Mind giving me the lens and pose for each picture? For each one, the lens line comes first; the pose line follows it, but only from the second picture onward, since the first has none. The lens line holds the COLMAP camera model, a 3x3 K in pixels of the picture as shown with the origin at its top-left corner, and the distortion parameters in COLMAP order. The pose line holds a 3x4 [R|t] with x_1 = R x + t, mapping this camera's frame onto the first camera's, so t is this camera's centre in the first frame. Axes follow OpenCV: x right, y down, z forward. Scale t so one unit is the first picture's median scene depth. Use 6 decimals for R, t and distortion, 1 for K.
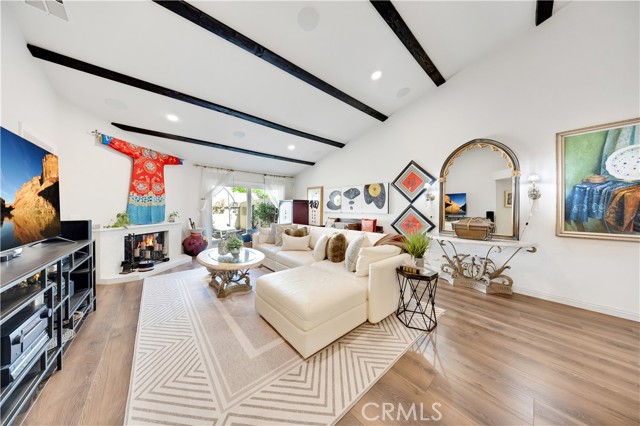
lens RADIAL K [[191.7, 0, 322.3], [0, 191.7, 207.2], [0, 0, 1]] dist [0.000147, -0.000069]
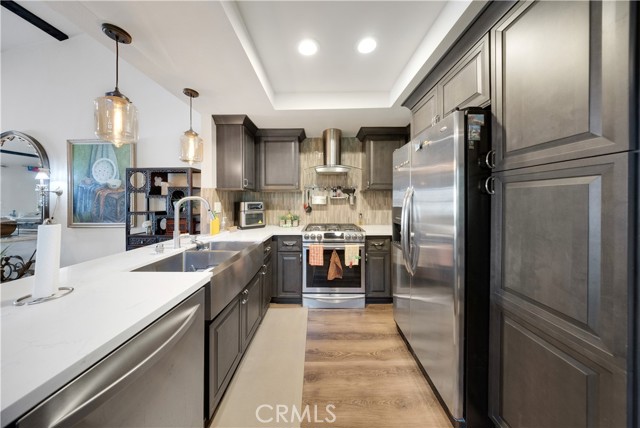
lens RADIAL K [[190.4, 0, 319.6], [0, 190.4, 200.0], [0, 0, 1]] dist [0.000274, -0.000025]
pose [[0.663264, -0.003067, 0.748379, 0.837004], [0.002264, 0.999995, 0.002091, -0.009724], [-0.748382, 0.000307, 0.663268, -0.572608]]
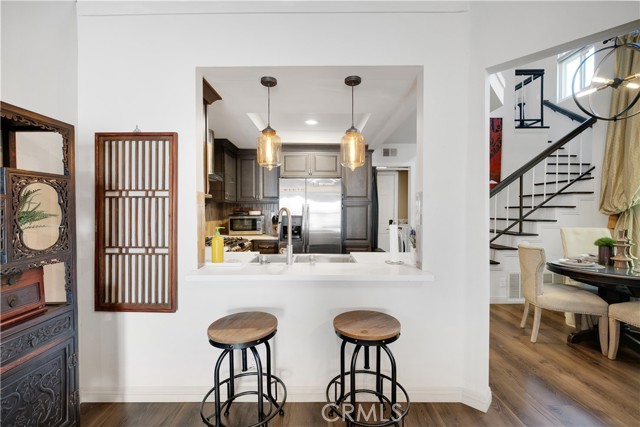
lens RADIAL K [[276.2, 0, 315.5], [0, 276.2, 212.8], [0, 0, 1]] dist [-0.000942, -0.000411]
pose [[-0.749065, -0.011351, 0.662399, 0.559370], [-0.006010, 0.999928, 0.010339, -0.010723], [-0.662469, 0.003764, -0.749080, 0.237379]]
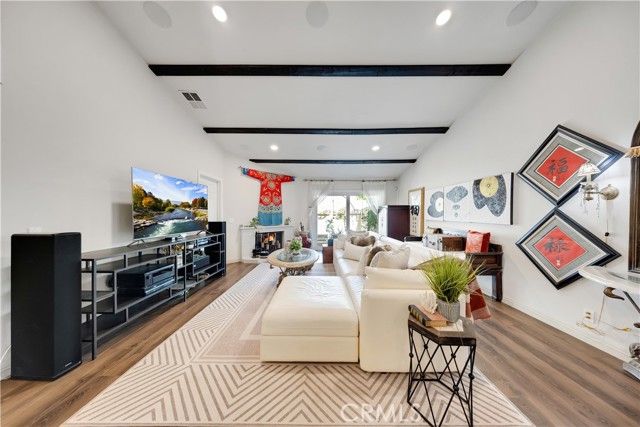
lens RADIAL K [[194.3, 0, 322.6], [0, 194.3, 214.3], [0, 0, 1]] dist [0.000487, -0.000008]
pose [[0.755981, 0.000607, -0.654594, 0.310901], [0.002077, 0.999992, 0.003325, -0.001026], [0.654591, -0.003873, 0.755974, 0.157210]]
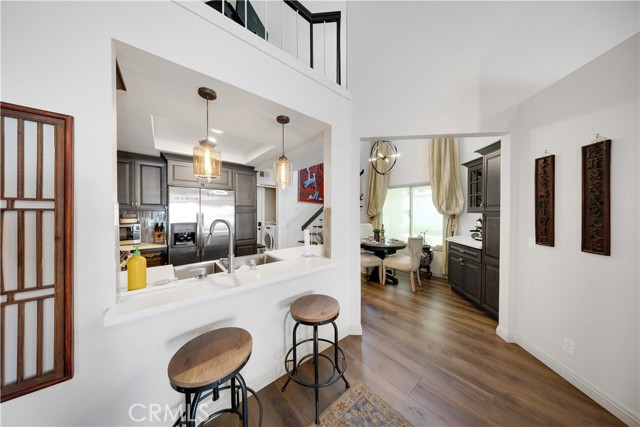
lens RADIAL K [[188.2, 0, 318.8], [0, 188.2, 214.4], [0, 0, 1]] dist [-0.001889, -0.000050]
pose [[-0.999636, -0.002800, 0.026847, 0.748250], [-0.002603, 0.999969, 0.007369, -0.028208], [-0.026867, 0.007297, -0.999612, 0.253643]]
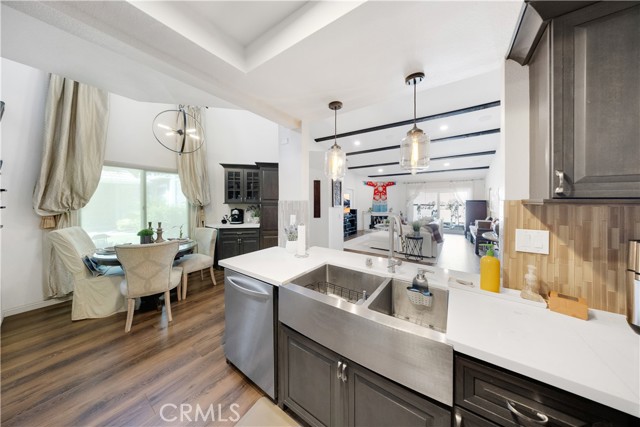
lens RADIAL K [[192.1, 0, 318.2], [0, 192.1, 200.8], [0, 0, 1]] dist [0.009881, -0.000016]
pose [[0.228948, -0.007374, -0.973411, 1.240665], [0.000104, 0.999971, -0.007551, -0.038625], [0.973439, 0.001628, 0.228942, -0.310420]]
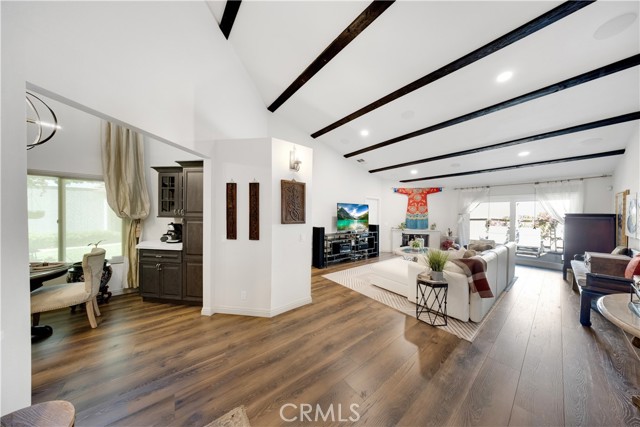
lens RADIAL K [[188.2, 0, 318.8], [0, 188.2, 214.4], [0, 0, 1]] dist [-0.001889, -0.000050]
pose [[-0.060514, 0.000491, -0.998167, 0.896066], [-0.006019, 0.999982, 0.000857, -0.047266], [0.998149, 0.006059, -0.060510, 0.169664]]
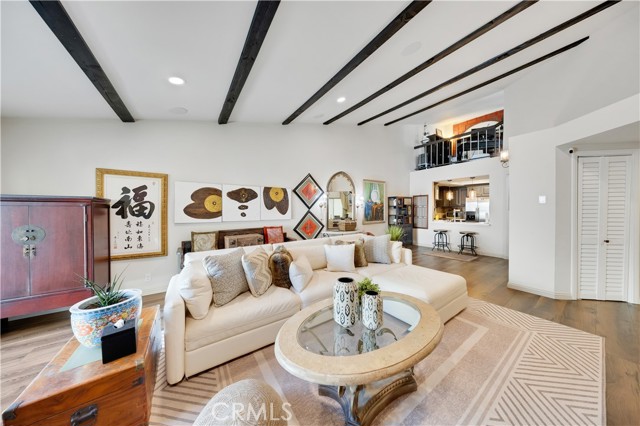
lens RADIAL K [[190.7, 0, 324.1], [0, 190.7, 213.4], [0, 0, 1]] dist [0.000182, 0.000014]
pose [[0.110288, -0.023818, 0.993614, -0.683931], [0.005527, 0.999712, 0.023350, -0.020329], [-0.993884, 0.002916, 0.110388, 0.751453]]
